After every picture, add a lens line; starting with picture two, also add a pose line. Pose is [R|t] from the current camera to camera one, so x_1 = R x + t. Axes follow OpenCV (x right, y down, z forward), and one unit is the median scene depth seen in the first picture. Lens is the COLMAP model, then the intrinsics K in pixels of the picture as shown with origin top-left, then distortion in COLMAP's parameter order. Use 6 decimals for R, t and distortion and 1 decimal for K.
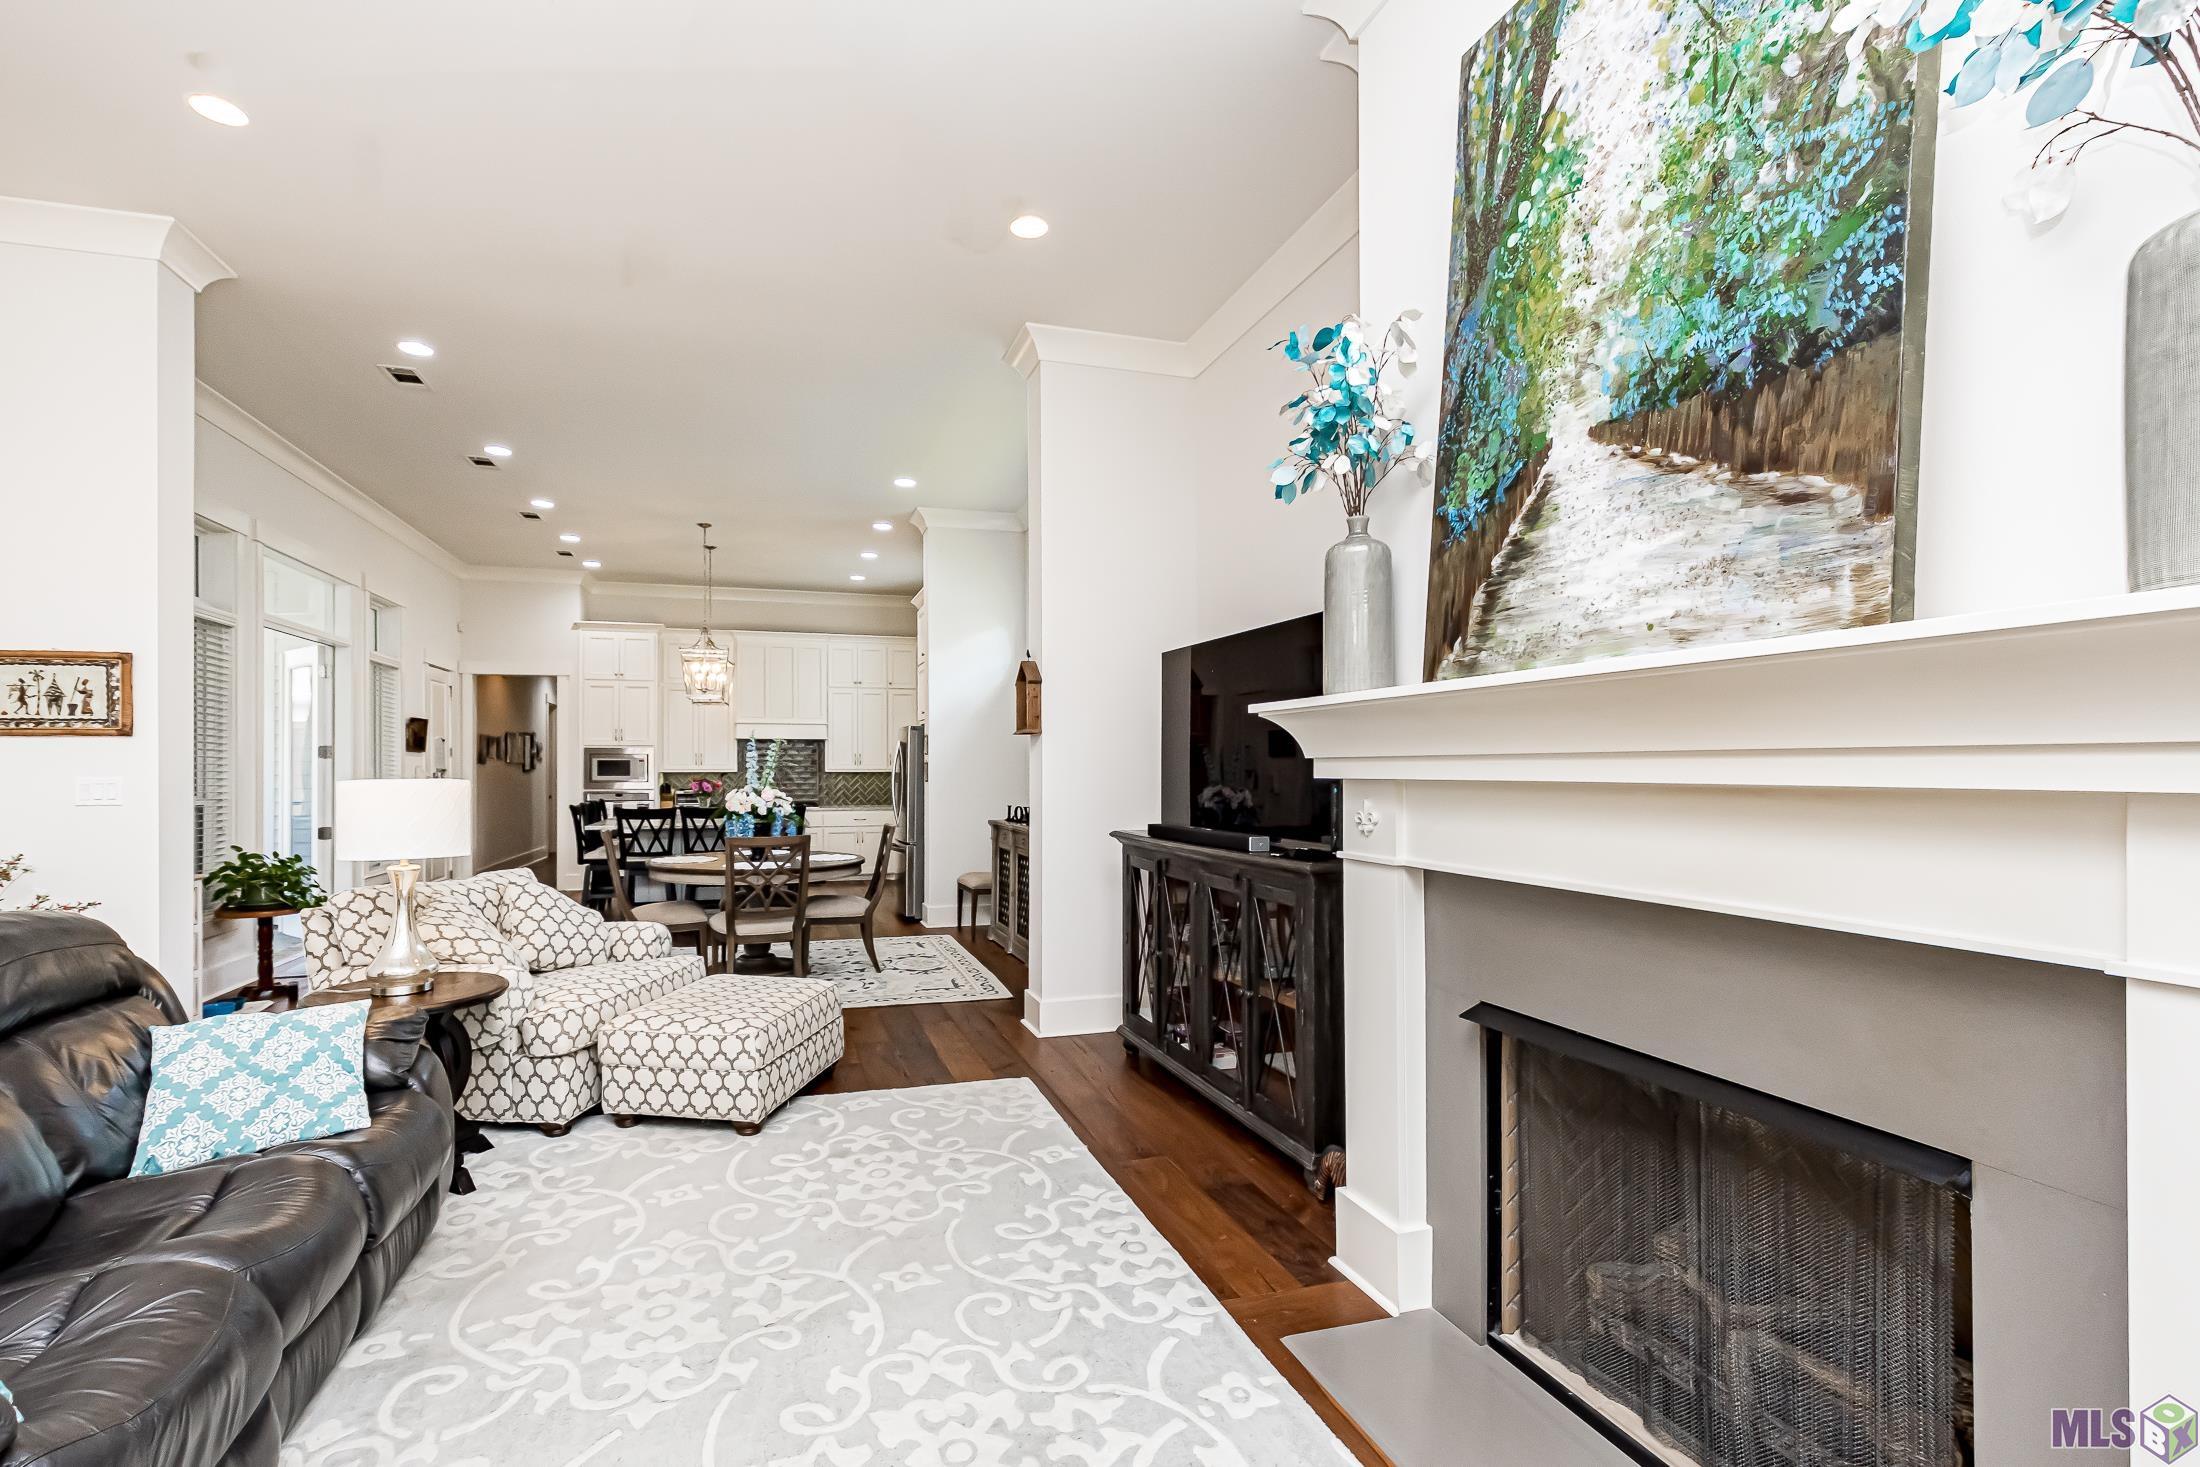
lens RADIAL K [[993.0, 0, 1050.8], [0, 993.0, 764.8], [0, 0, 1]] dist [-0.003764, -0.002675]
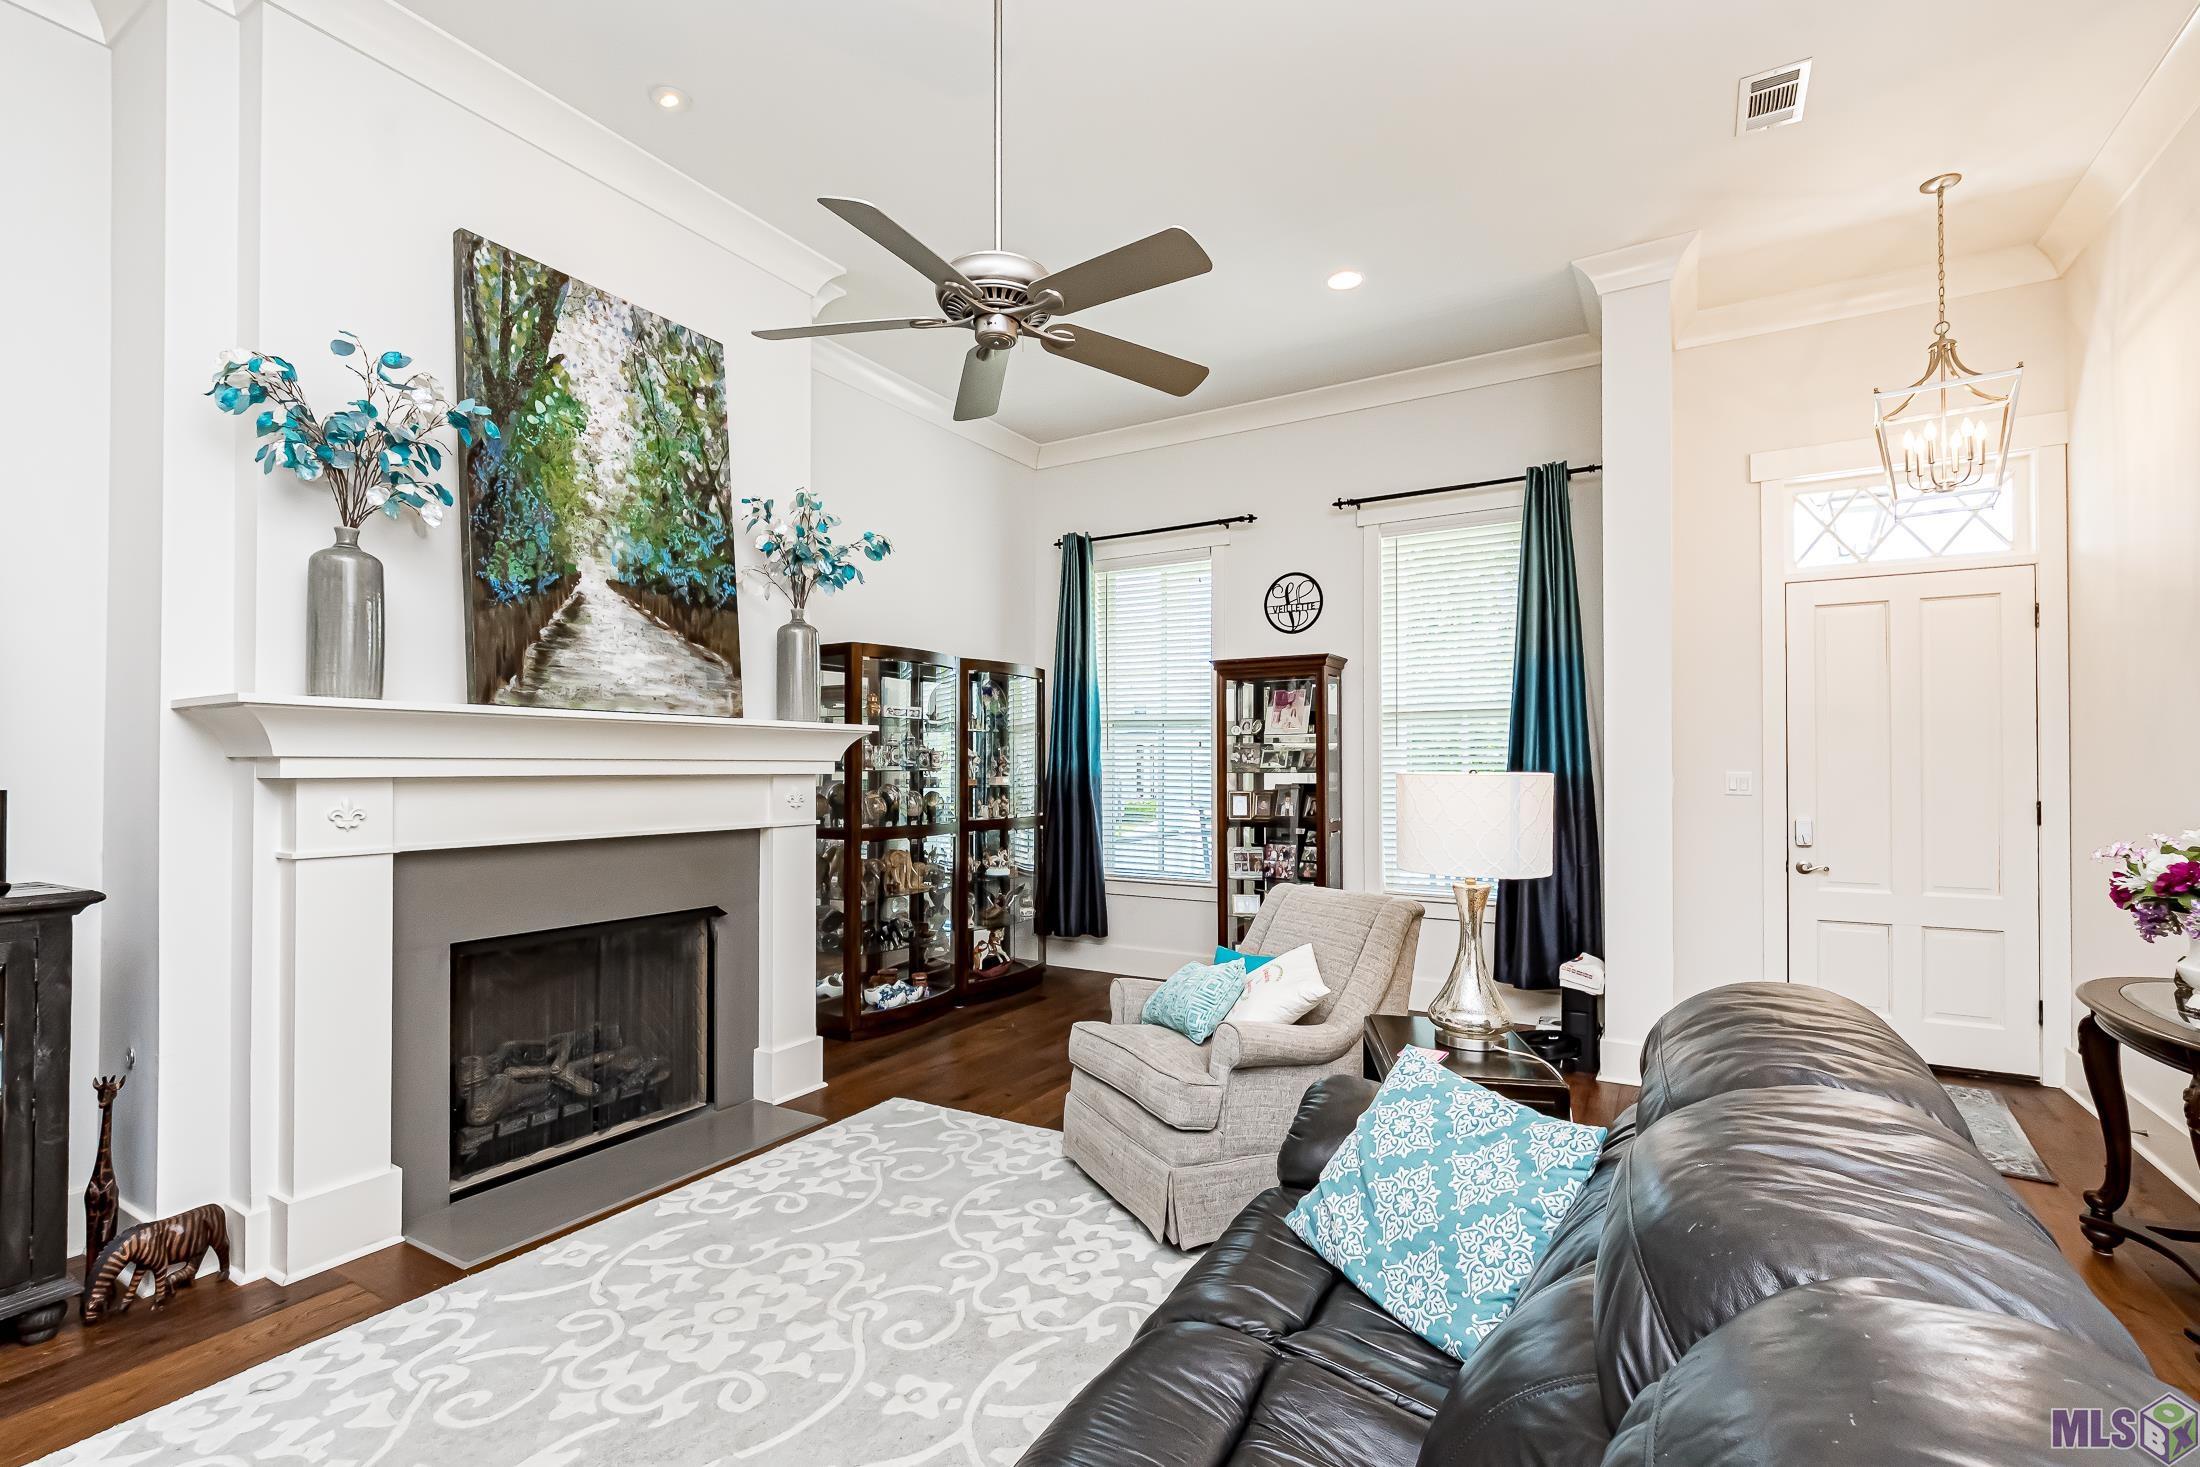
lens RADIAL K [[993.0, 0, 1092.7], [0, 993.0, 746.6], [0, 0, 1]] dist [-0.003764, -0.002675]
pose [[-0.682831, 0.014019, 0.730442, -1.280681], [-0.002821, 0.999758, -0.021825, 0.002425], [-0.730571, -0.016963, -0.682626, 1.467948]]
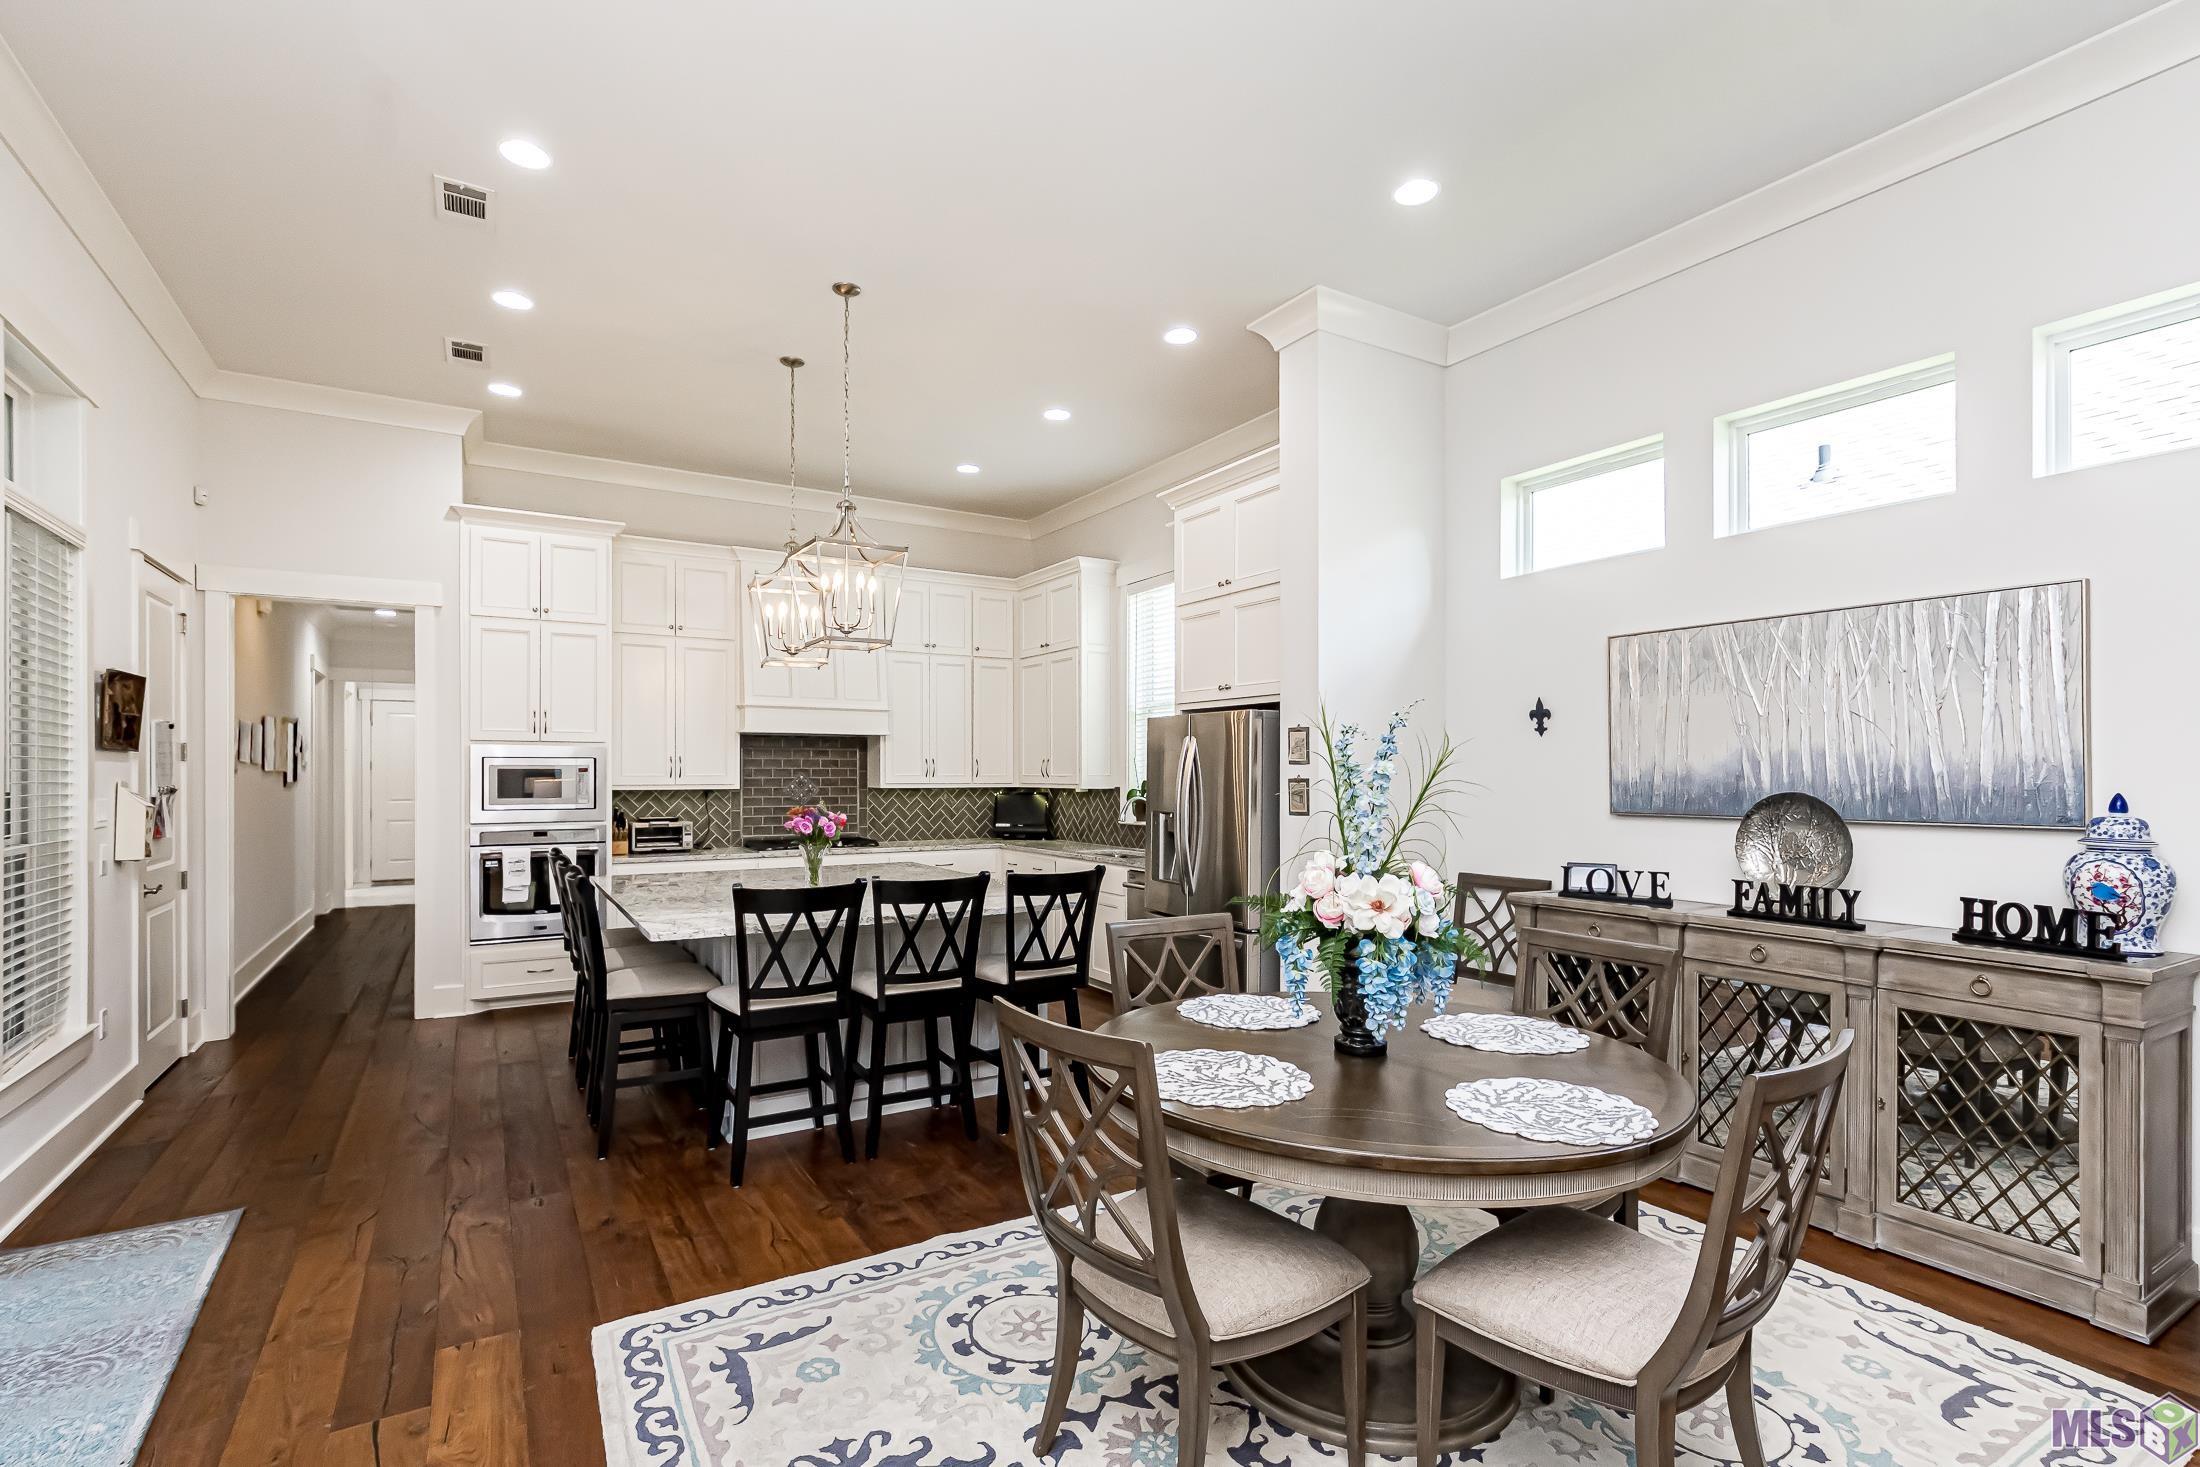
lens RADIAL K [[993.0, 0, 1082.8], [0, 993.0, 771.2], [0, 0, 1]] dist [-0.003764, -0.002675]
pose [[0.964601, -0.000127, 0.263715, -1.599193], [-0.000904, 0.999992, 0.003787, -0.029655], [-0.263714, -0.003891, 0.964593, 2.183383]]
